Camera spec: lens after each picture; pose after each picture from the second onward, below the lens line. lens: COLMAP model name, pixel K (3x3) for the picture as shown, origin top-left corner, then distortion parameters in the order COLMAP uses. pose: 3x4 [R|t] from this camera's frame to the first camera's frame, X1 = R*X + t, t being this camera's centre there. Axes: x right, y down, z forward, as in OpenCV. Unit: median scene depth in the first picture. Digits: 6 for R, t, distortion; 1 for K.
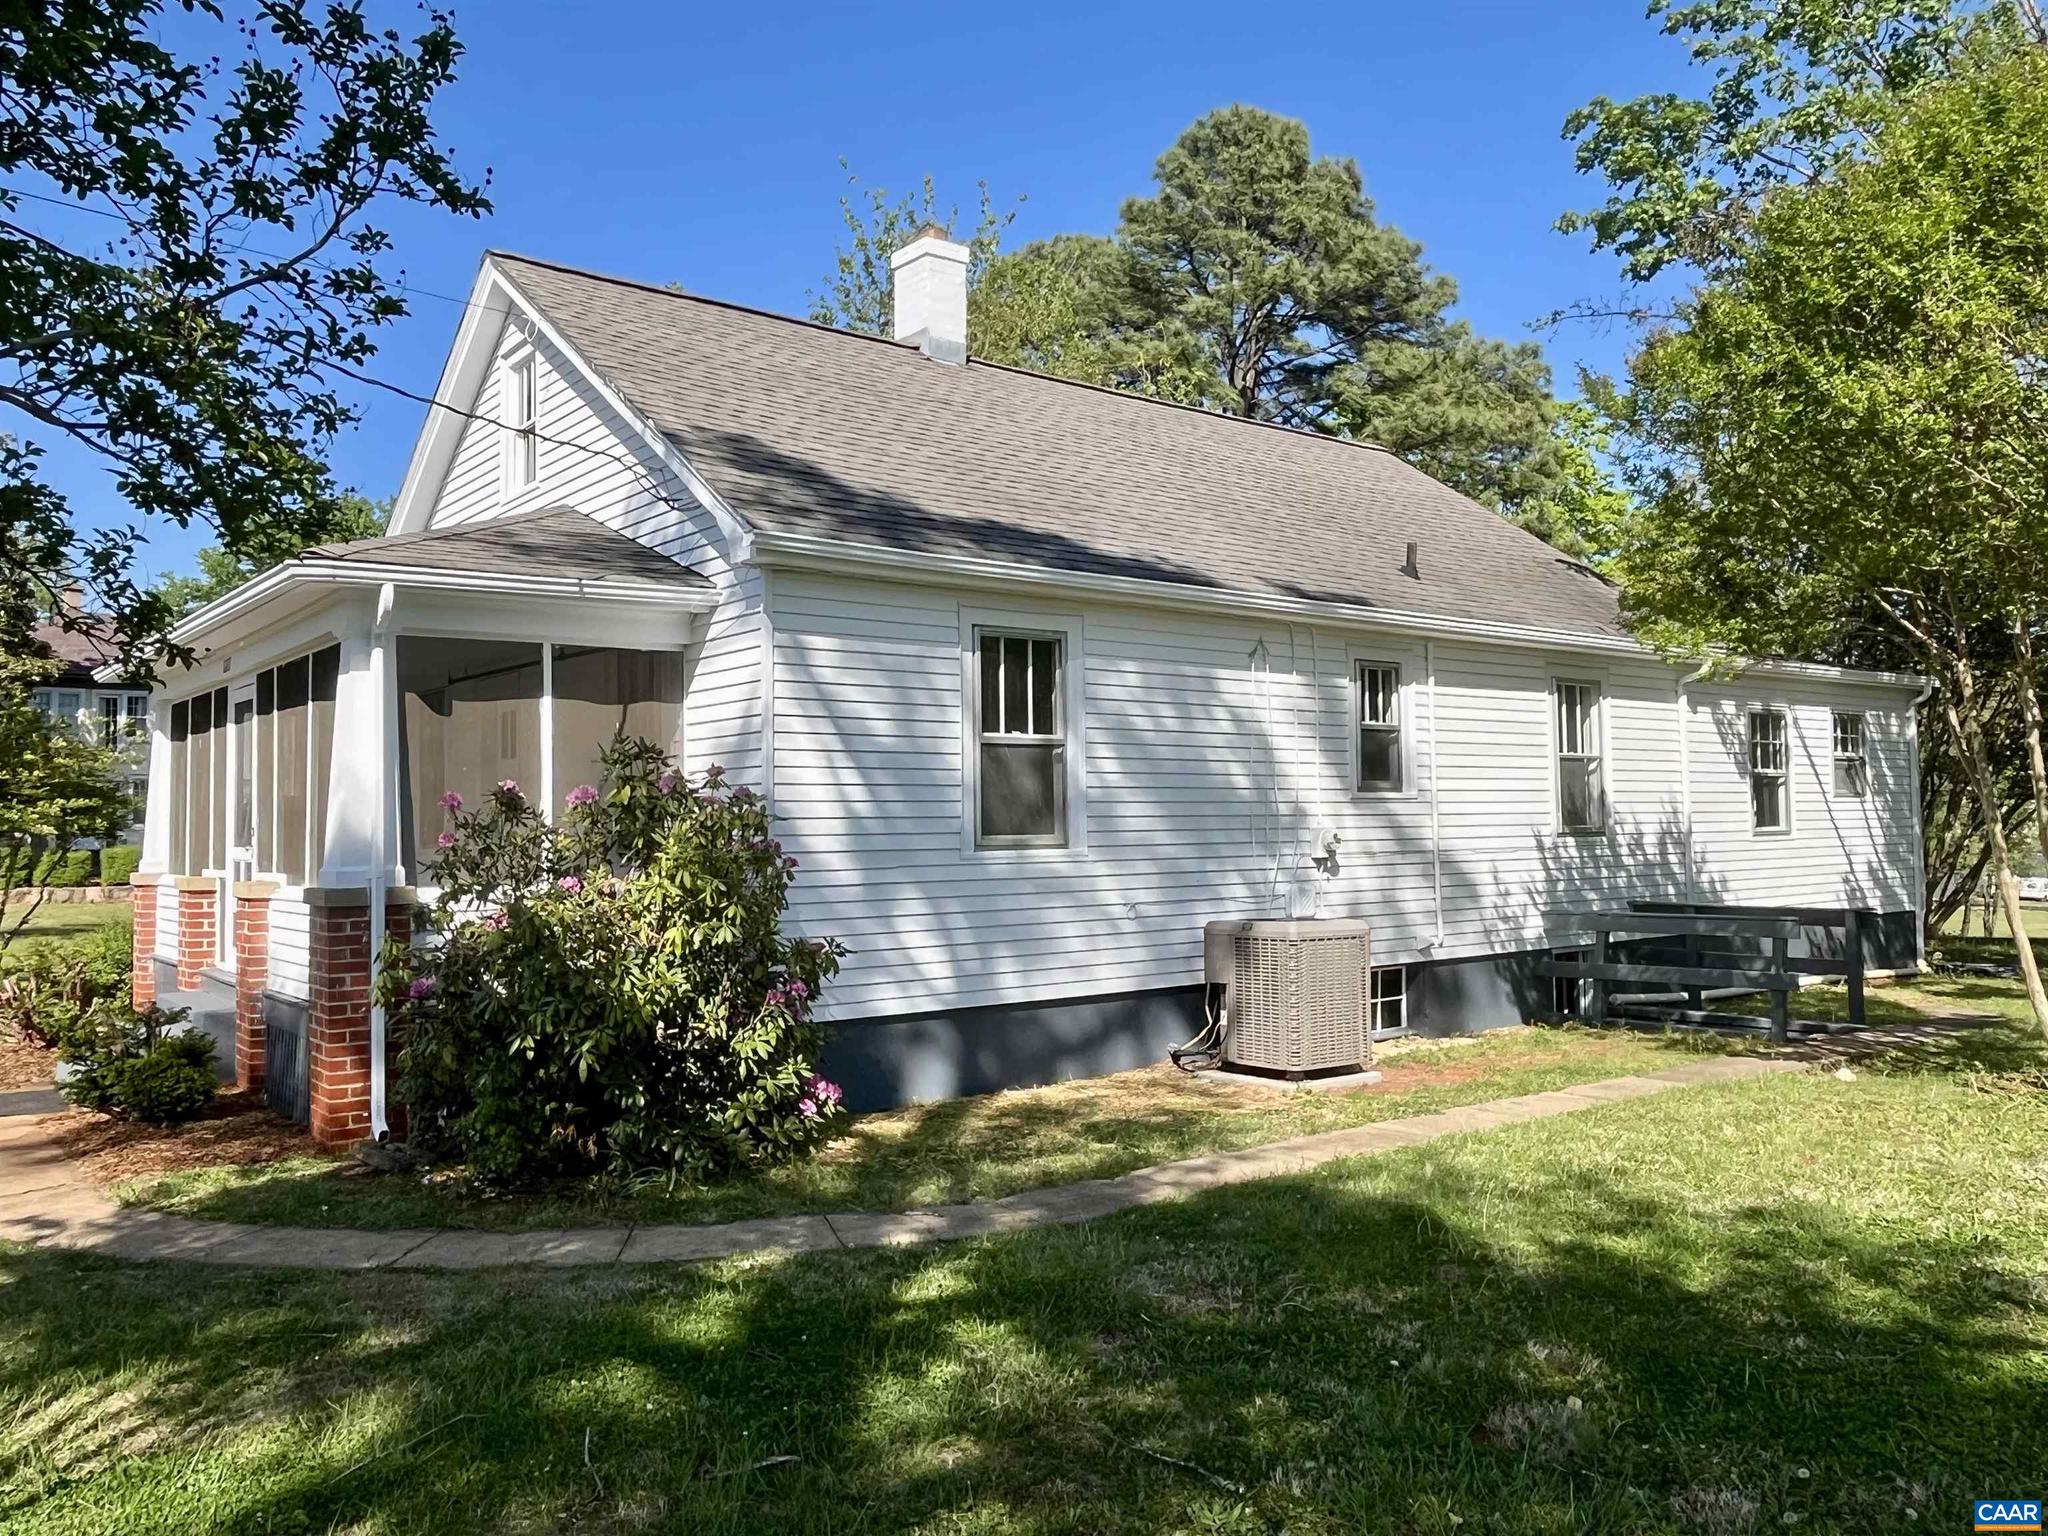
lens RADIAL K [[1547.1, 0, 1024.0], [0, 1547.1, 768.0], [0, 0, 1]] dist [-0.004450, -0.000911]
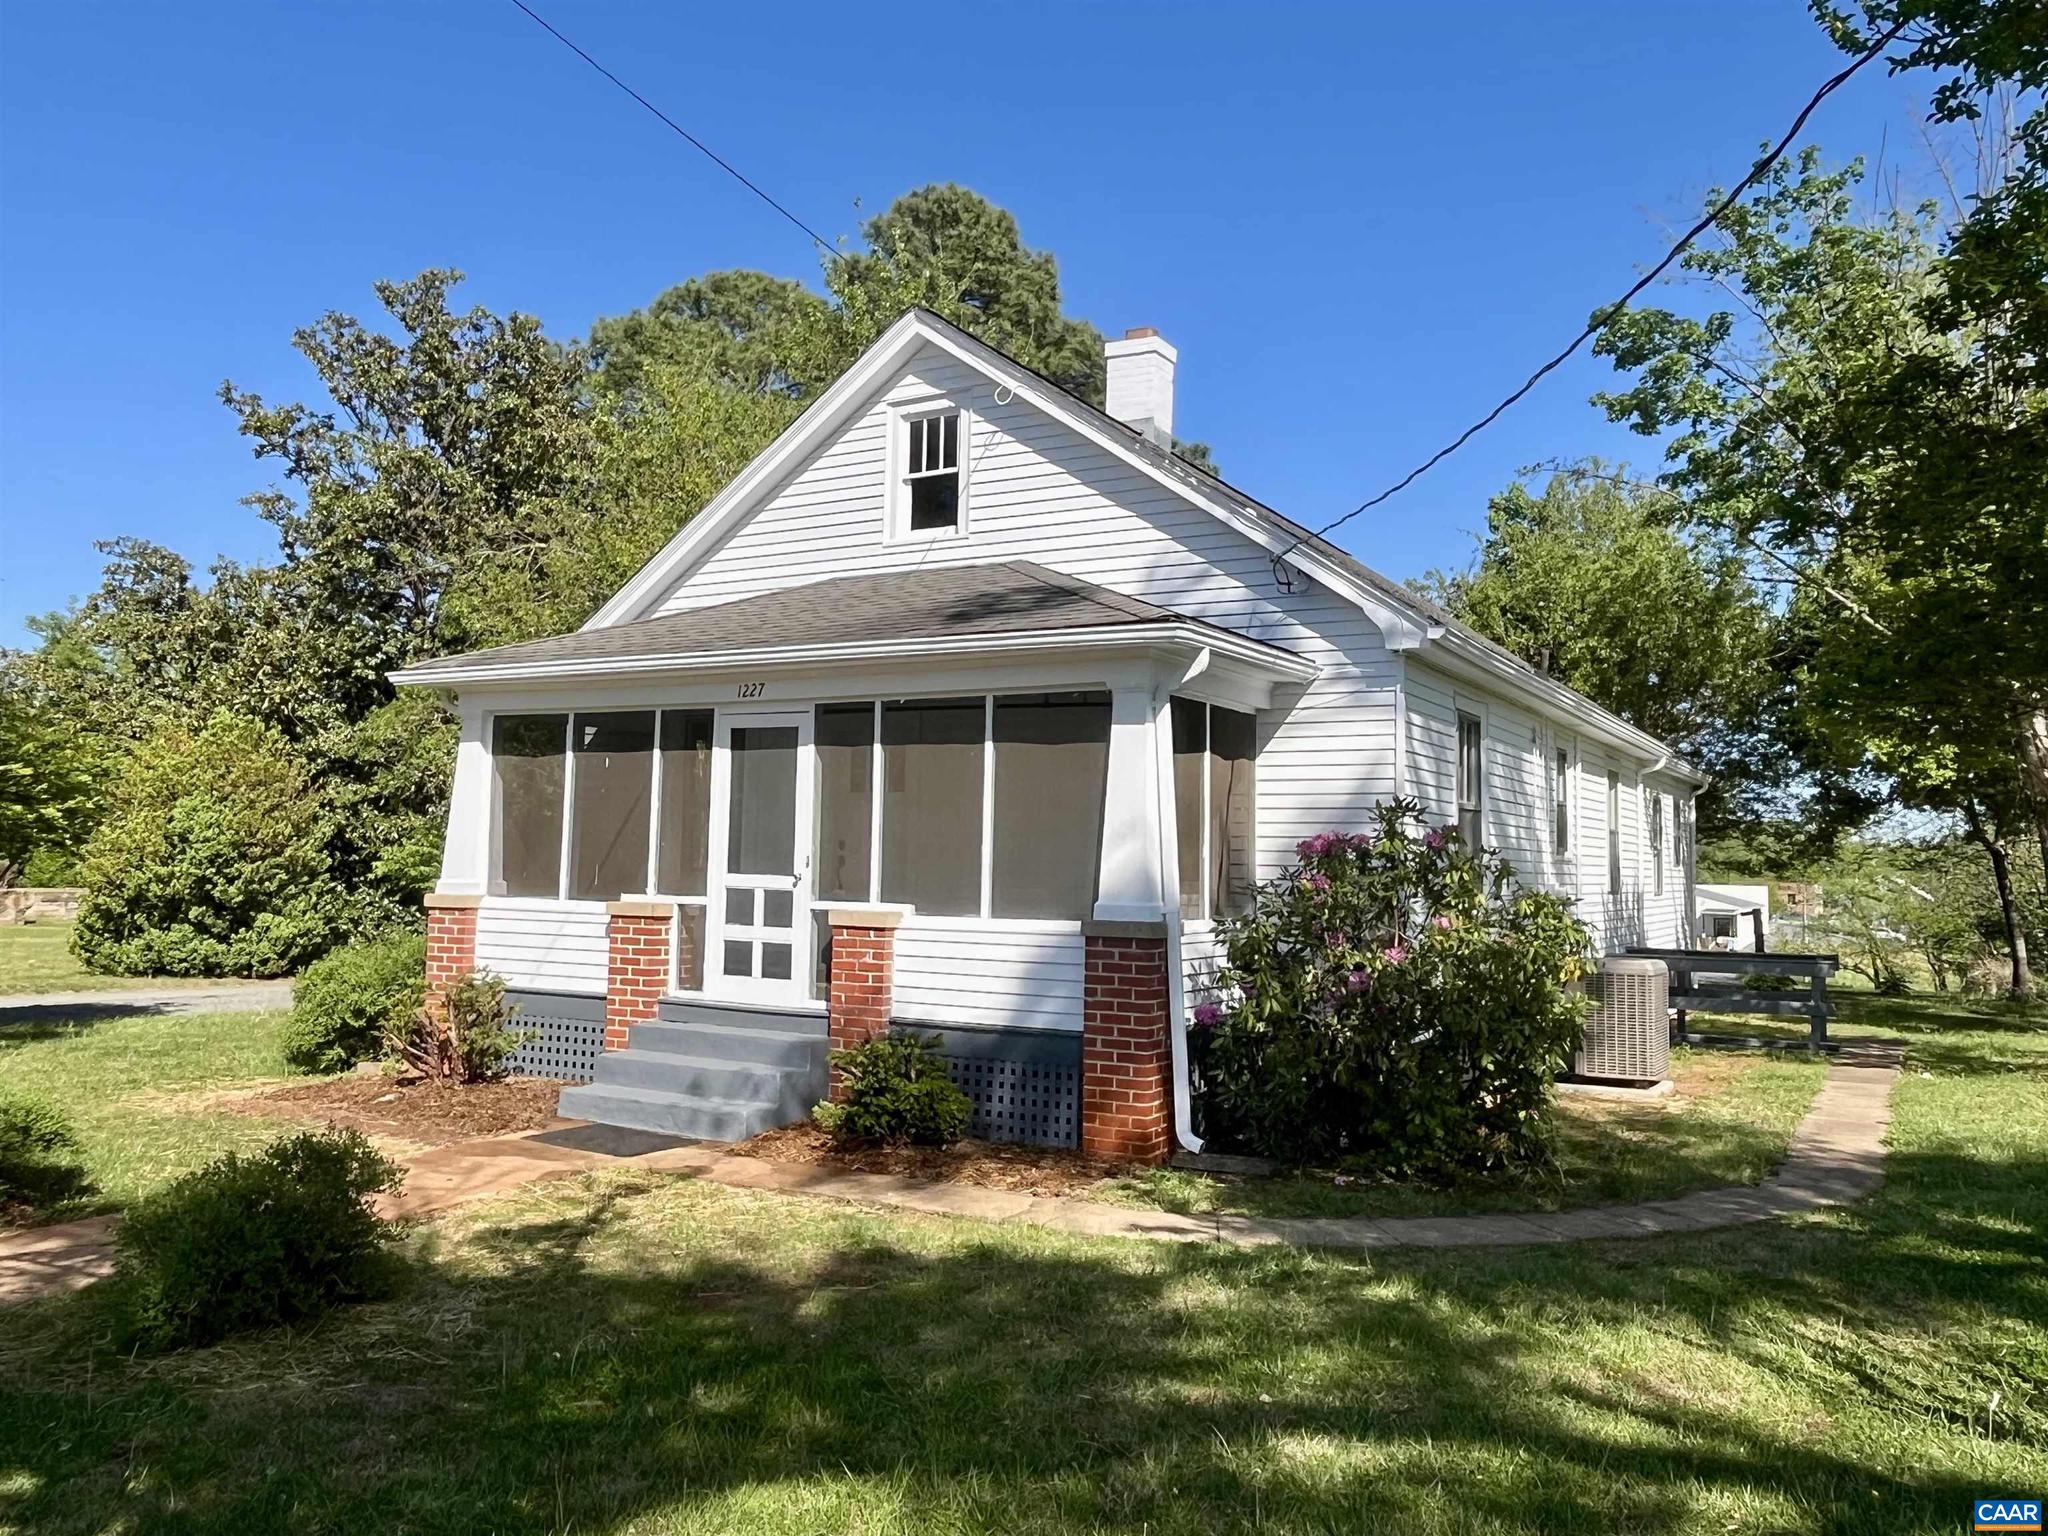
lens RADIAL K [[1535.5, 0, 1034.8], [0, 1535.5, 746.6], [0, 0, 1]] dist [0.005282, -0.001514]
pose [[0.925490, 0.057977, 0.374308, -0.204687], [-0.045405, 0.998072, -0.042328, 0.000890], [-0.376040, 0.022179, 0.926338, 0.004892]]
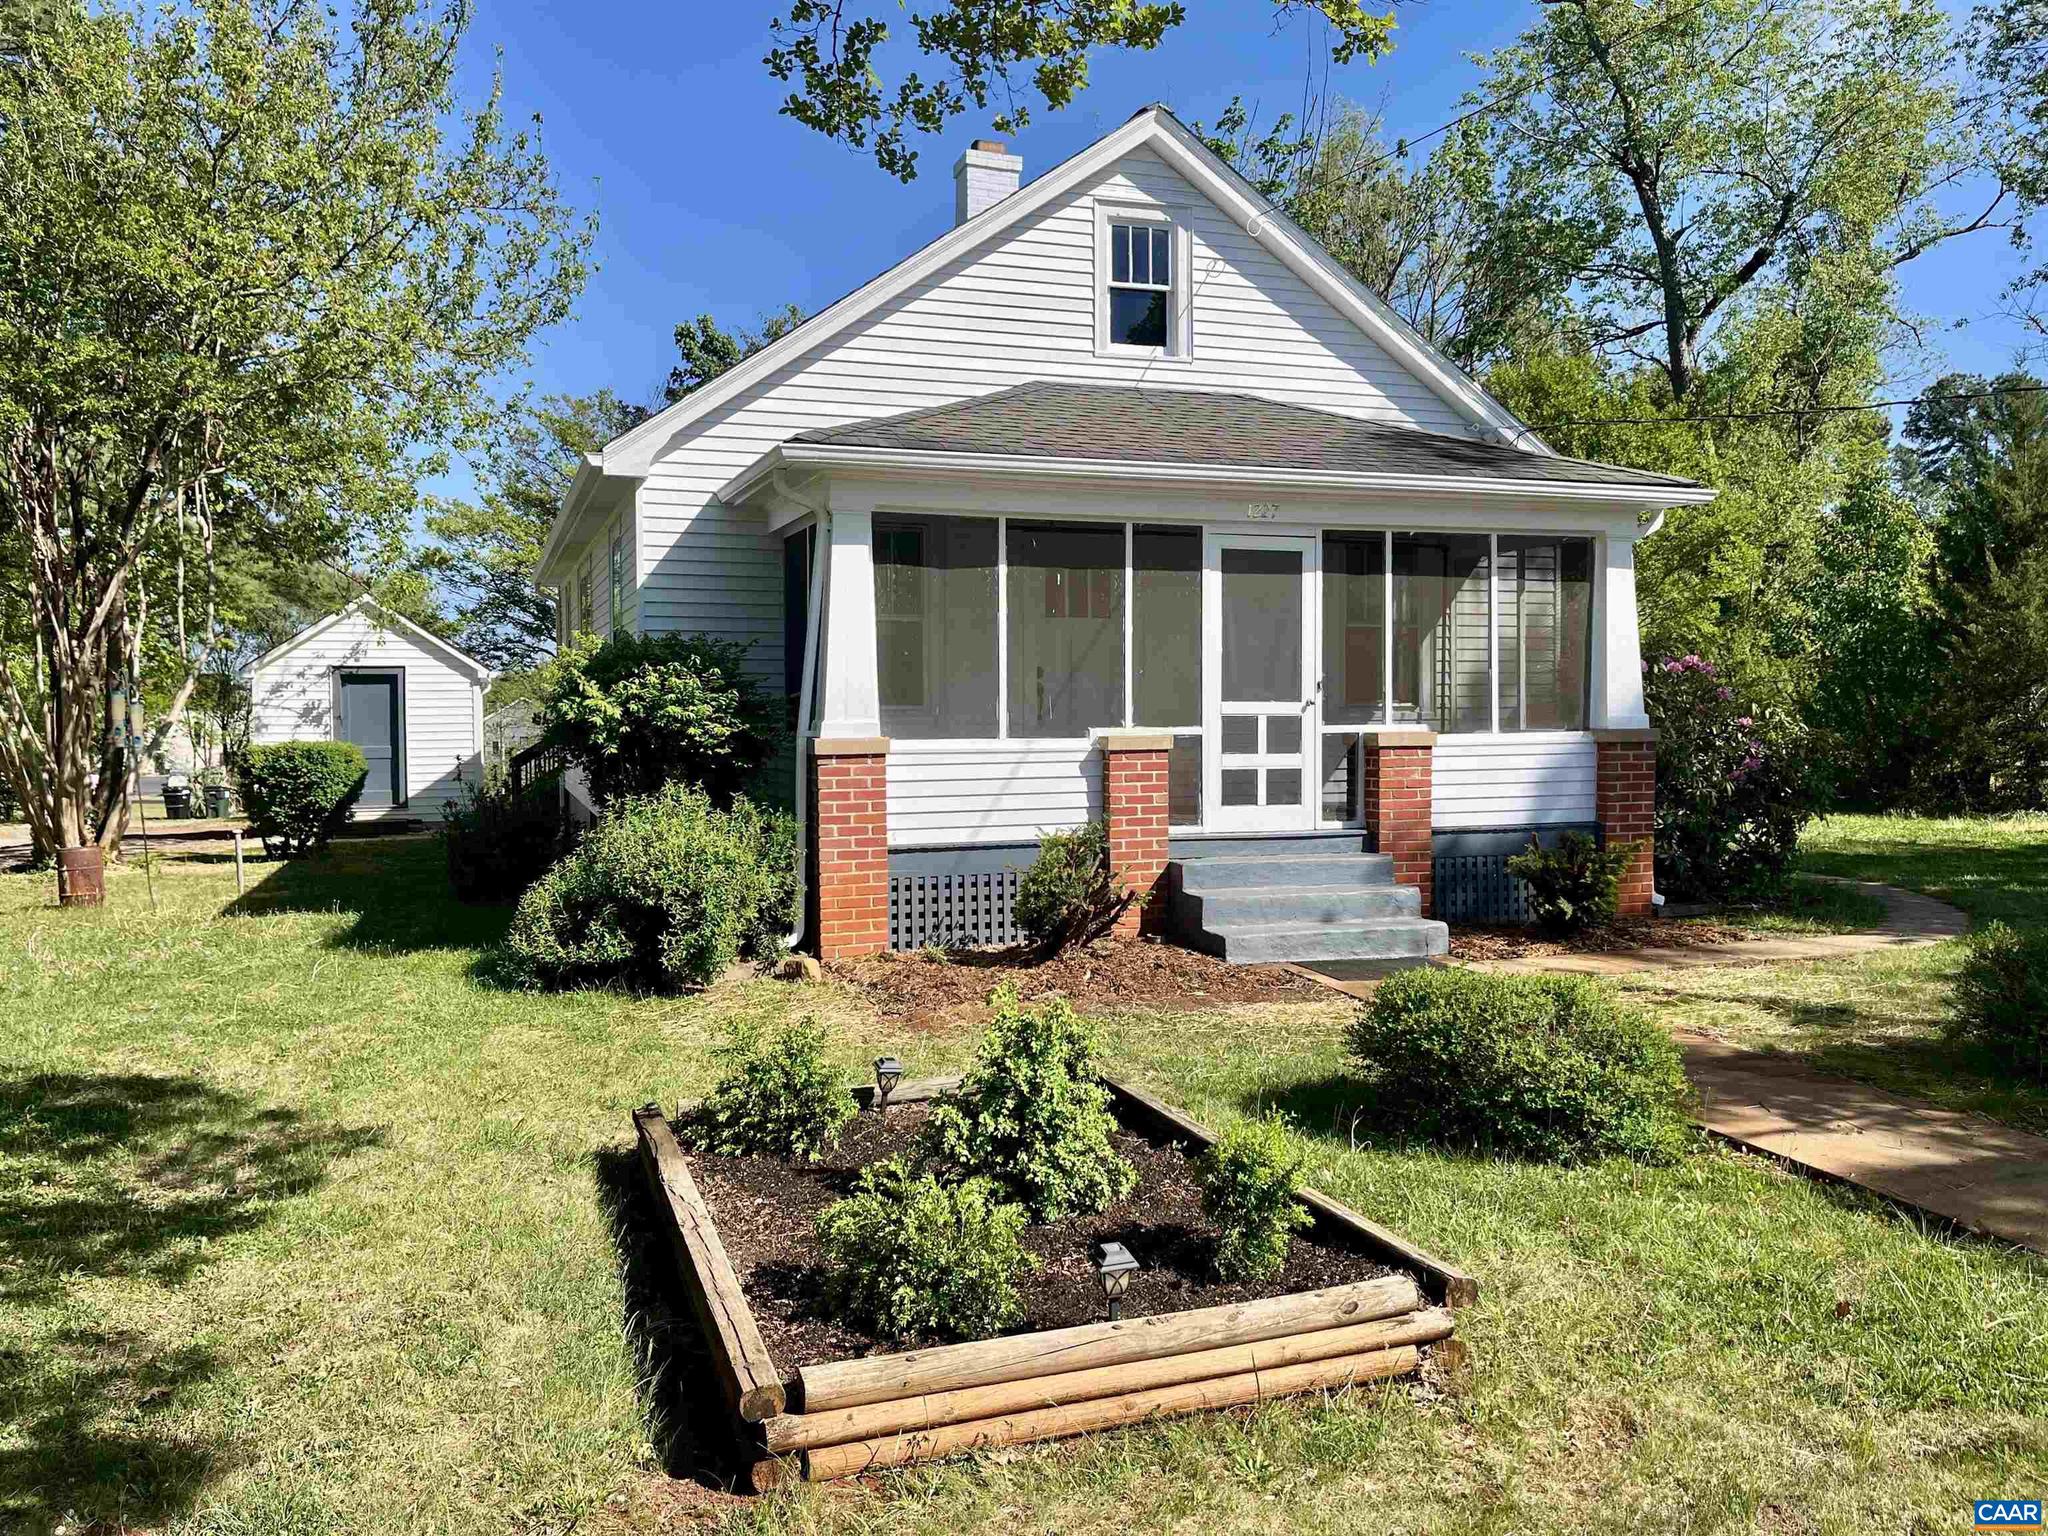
lens RADIAL K [[1528.7, 0, 998.1], [0, 1528.7, 767.6], [0, 0, 1]] dist [0.002790, -0.003448]
pose [[0.340044, -0.032701, 0.939841, -0.420709], [-0.038353, 0.998082, 0.048604, 0.015074], [-0.939627, -0.052573, 0.338137, 0.236463]]
